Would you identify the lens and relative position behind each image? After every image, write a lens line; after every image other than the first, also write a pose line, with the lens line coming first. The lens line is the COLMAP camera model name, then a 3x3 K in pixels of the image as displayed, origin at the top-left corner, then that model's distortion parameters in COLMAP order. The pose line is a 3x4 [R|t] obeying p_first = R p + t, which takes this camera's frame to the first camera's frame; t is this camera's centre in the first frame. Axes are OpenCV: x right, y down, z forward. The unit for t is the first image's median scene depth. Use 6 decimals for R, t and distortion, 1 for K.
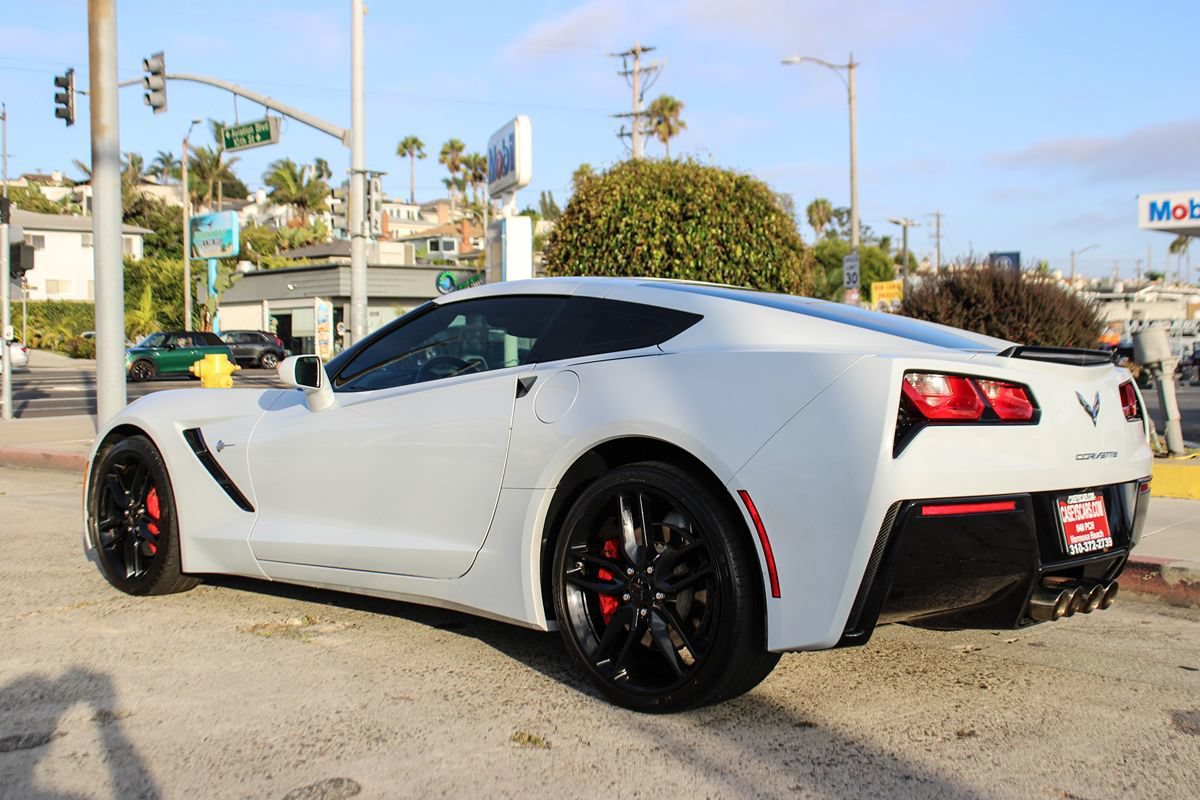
lens RADIAL K [[1359.7, 0, 597.8], [0, 1359.7, 424.2], [0, 0, 1]] dist [-0.152621, 0.177550]
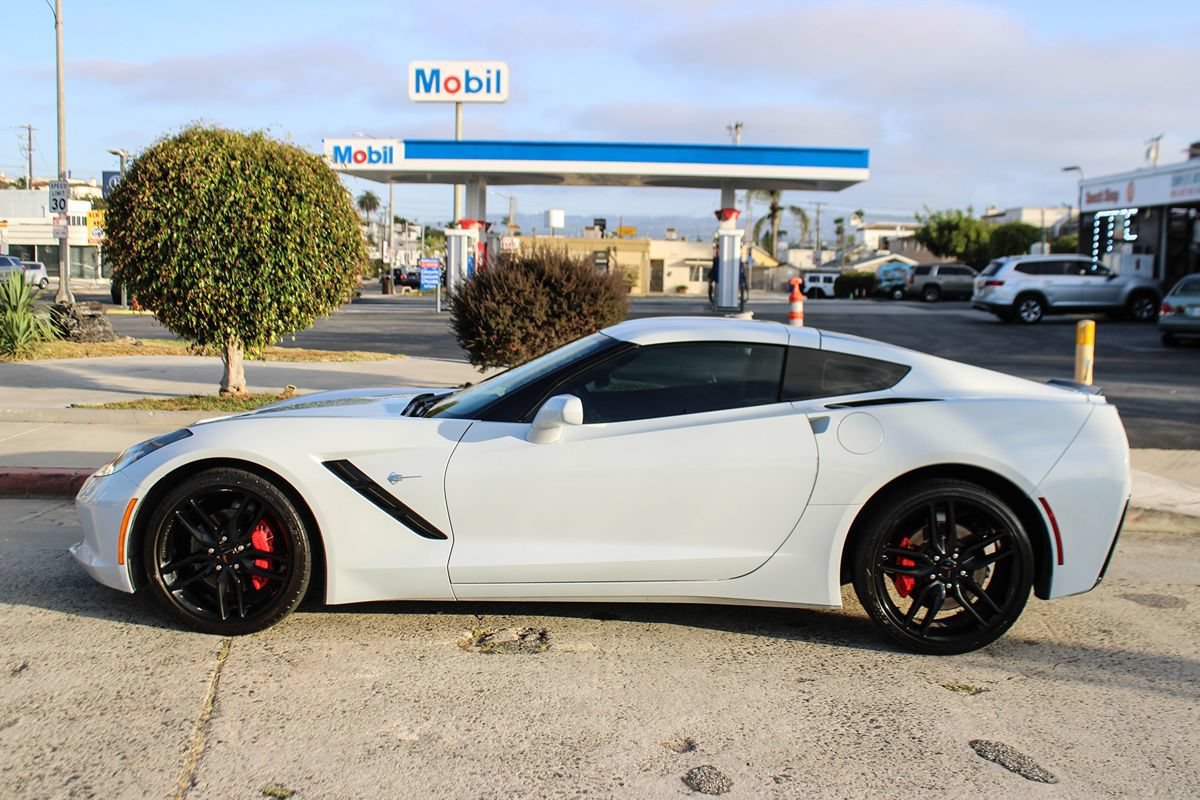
lens RADIAL K [[1259.2, 0, 600.0], [0, 1259.2, 400.0], [0, 0, 1]] dist [-0.112445, 0.034228]
pose [[0.771590, -0.047278, 0.634361, -0.102085], [0.011297, 0.998095, 0.060645, -0.013226], [-0.636020, -0.039627, 0.770654, 0.023691]]
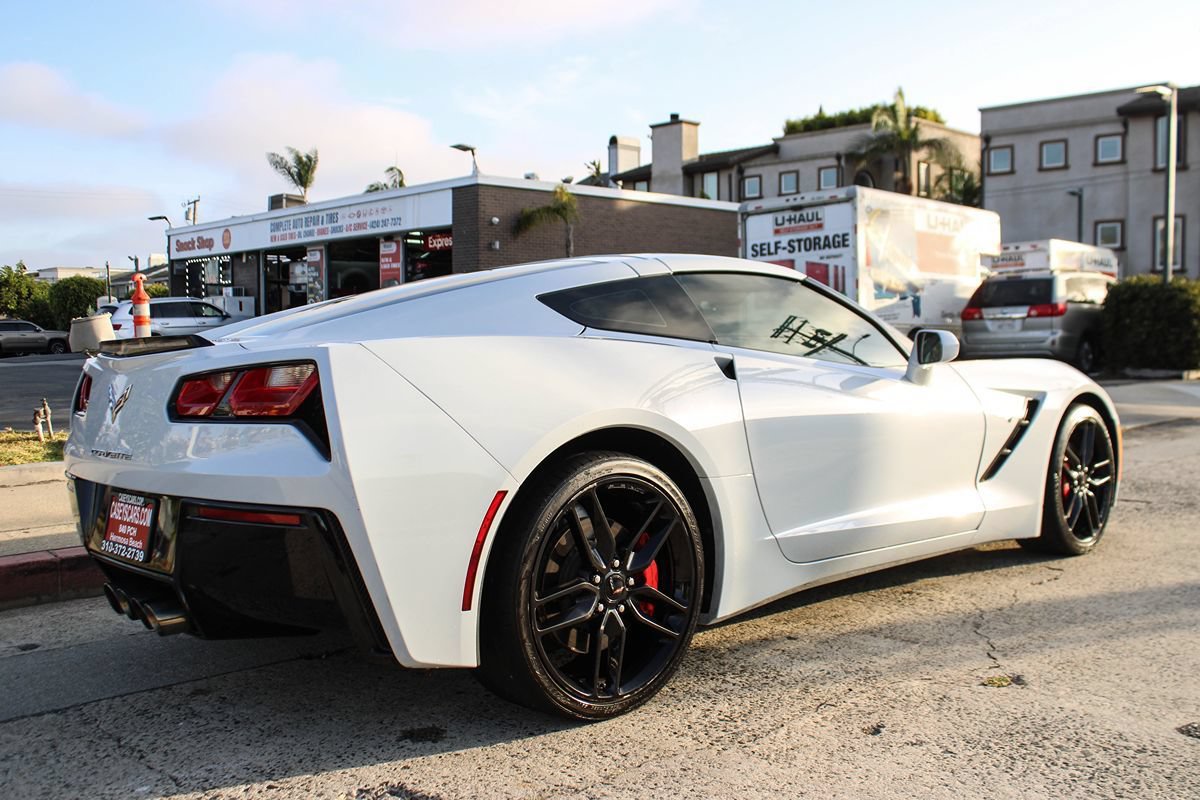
lens RADIAL K [[1170.9, 0, 600.0], [0, 1170.9, 400.0], [0, 0, 1]] dist [-0.122149, 0.136584]
pose [[0.101613, -0.054544, 0.993328, -0.090329], [0.064465, 0.996758, 0.048138, -0.005326], [-0.992733, 0.059143, 0.104800, 0.110025]]
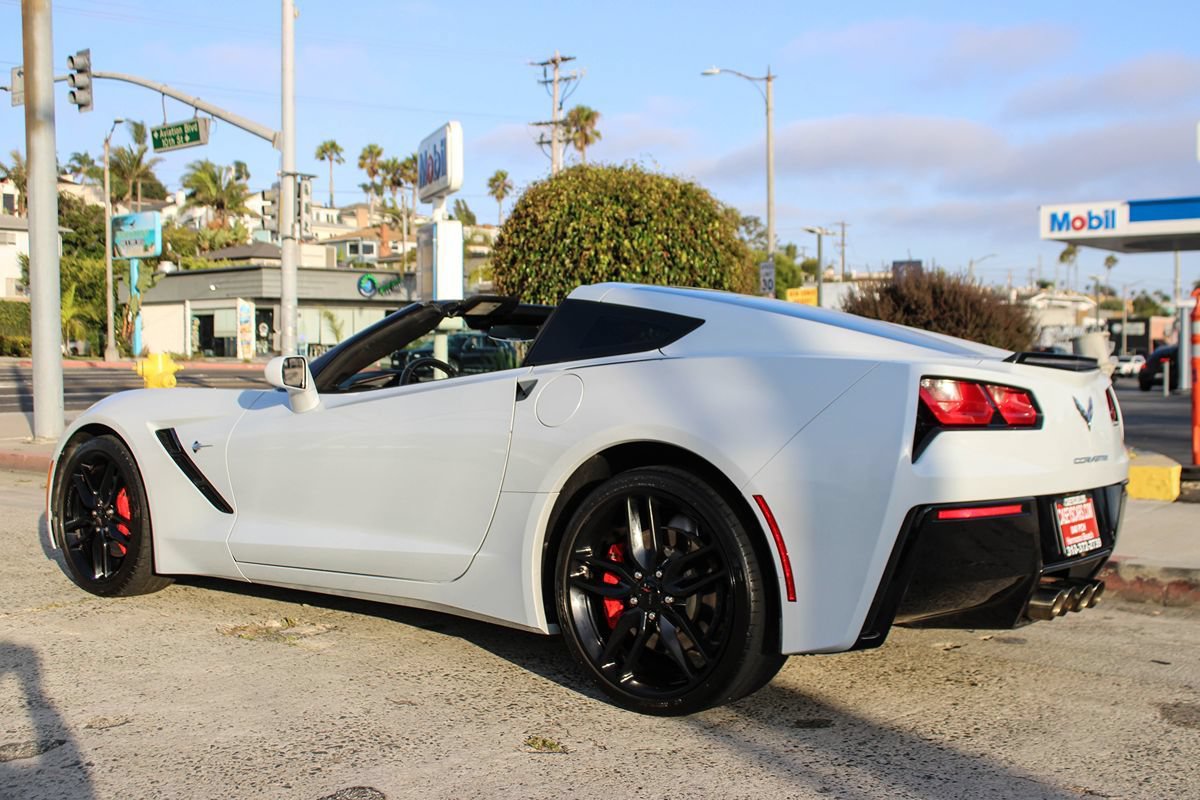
lens RADIAL K [[1321.1, 0, 616.5], [0, 1321.1, 428.0], [0, 0, 1]] dist [-0.127543, 0.164519]
pose [[0.996908, 0.002458, 0.078538, -0.006708], [-0.002668, 0.999993, 0.002569, -0.000204], [-0.078531, -0.002770, 0.996908, 0.002864]]
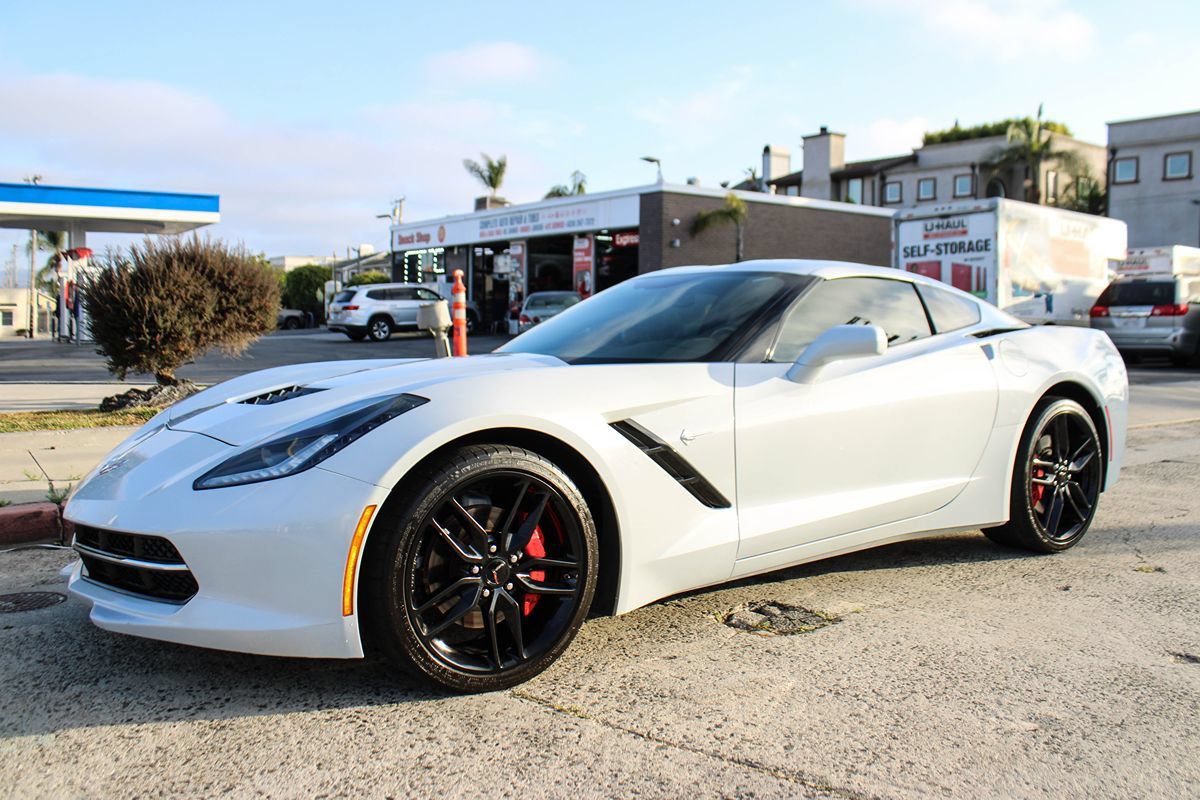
lens RADIAL K [[1039.3, 0, 600.0], [0, 1039.3, 400.0], [0, 0, 1]] dist [-0.153794, 0.144865]
pose [[0.238018, -0.071674, 0.968612, -0.118918], [0.045708, 0.996995, 0.062542, -0.006417], [-0.970185, 0.029388, 0.240579, 0.120418]]
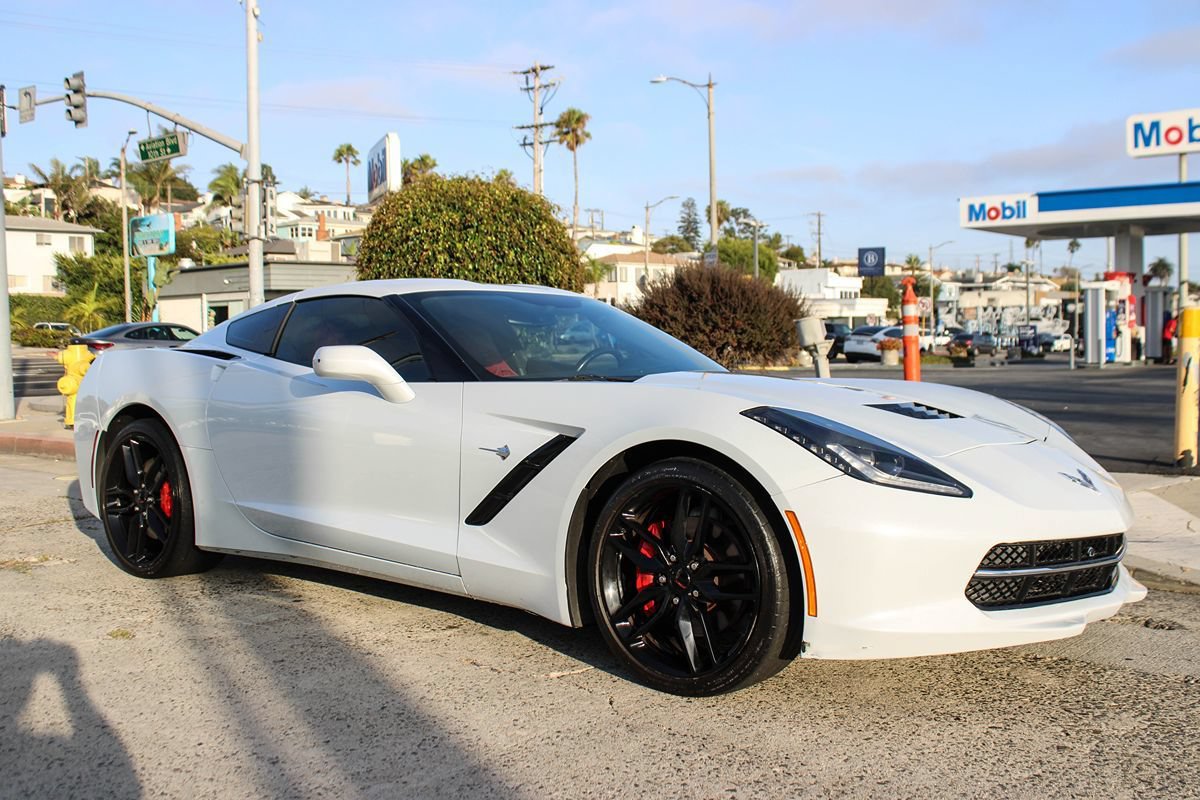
lens RADIAL K [[1217.8, 0, 597.2], [0, 1217.8, 418.1], [0, 0, 1]] dist [-0.124750, 0.133365]
pose [[0.998039, -0.009560, 0.061857, 0.030819], [0.008770, 0.999877, 0.013023, 0.000510], [-0.061973, -0.012455, 0.998000, -0.018775]]
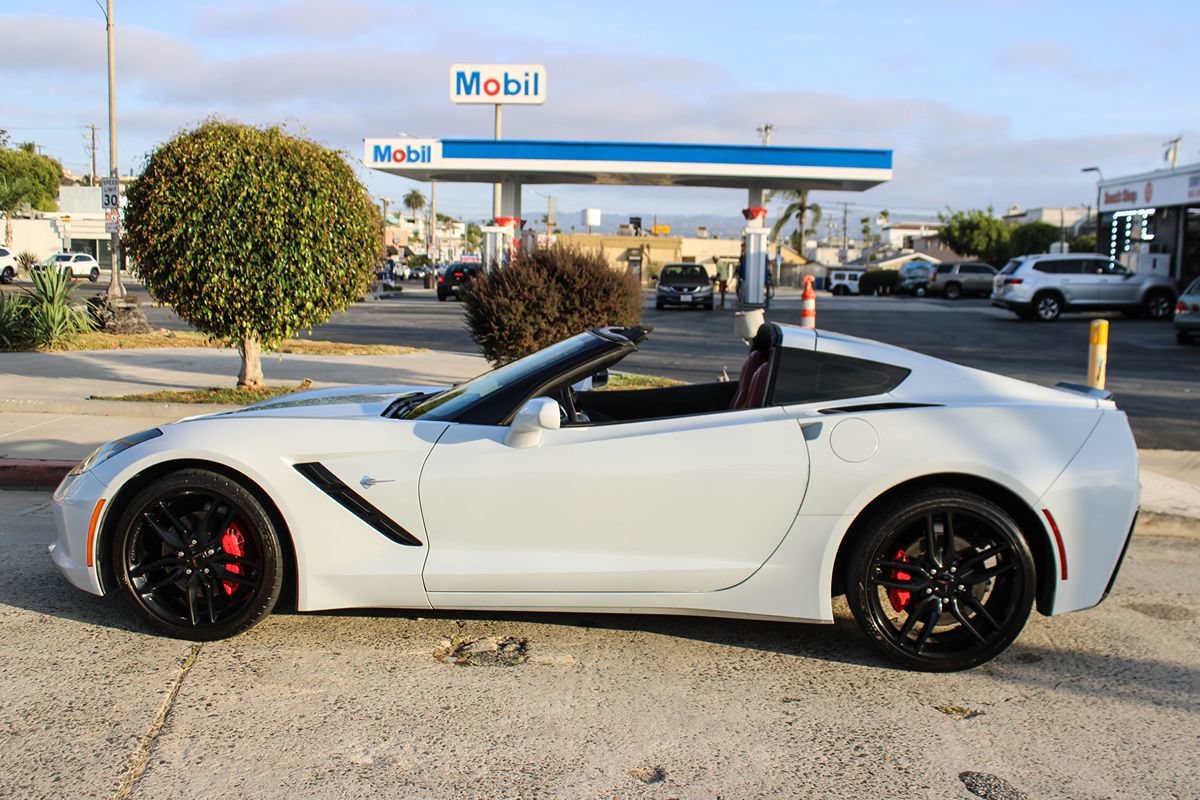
lens RADIAL K [[1205.2, 0, 608.9], [0, 1205.2, 399.8], [0, 0, 1]] dist [-0.097744, -0.000554]
pose [[0.785382, -0.046038, 0.617297, -0.091206], [0.005139, 0.997681, 0.067869, -0.013668], [-0.618990, -0.050131, 0.783797, 0.028620]]
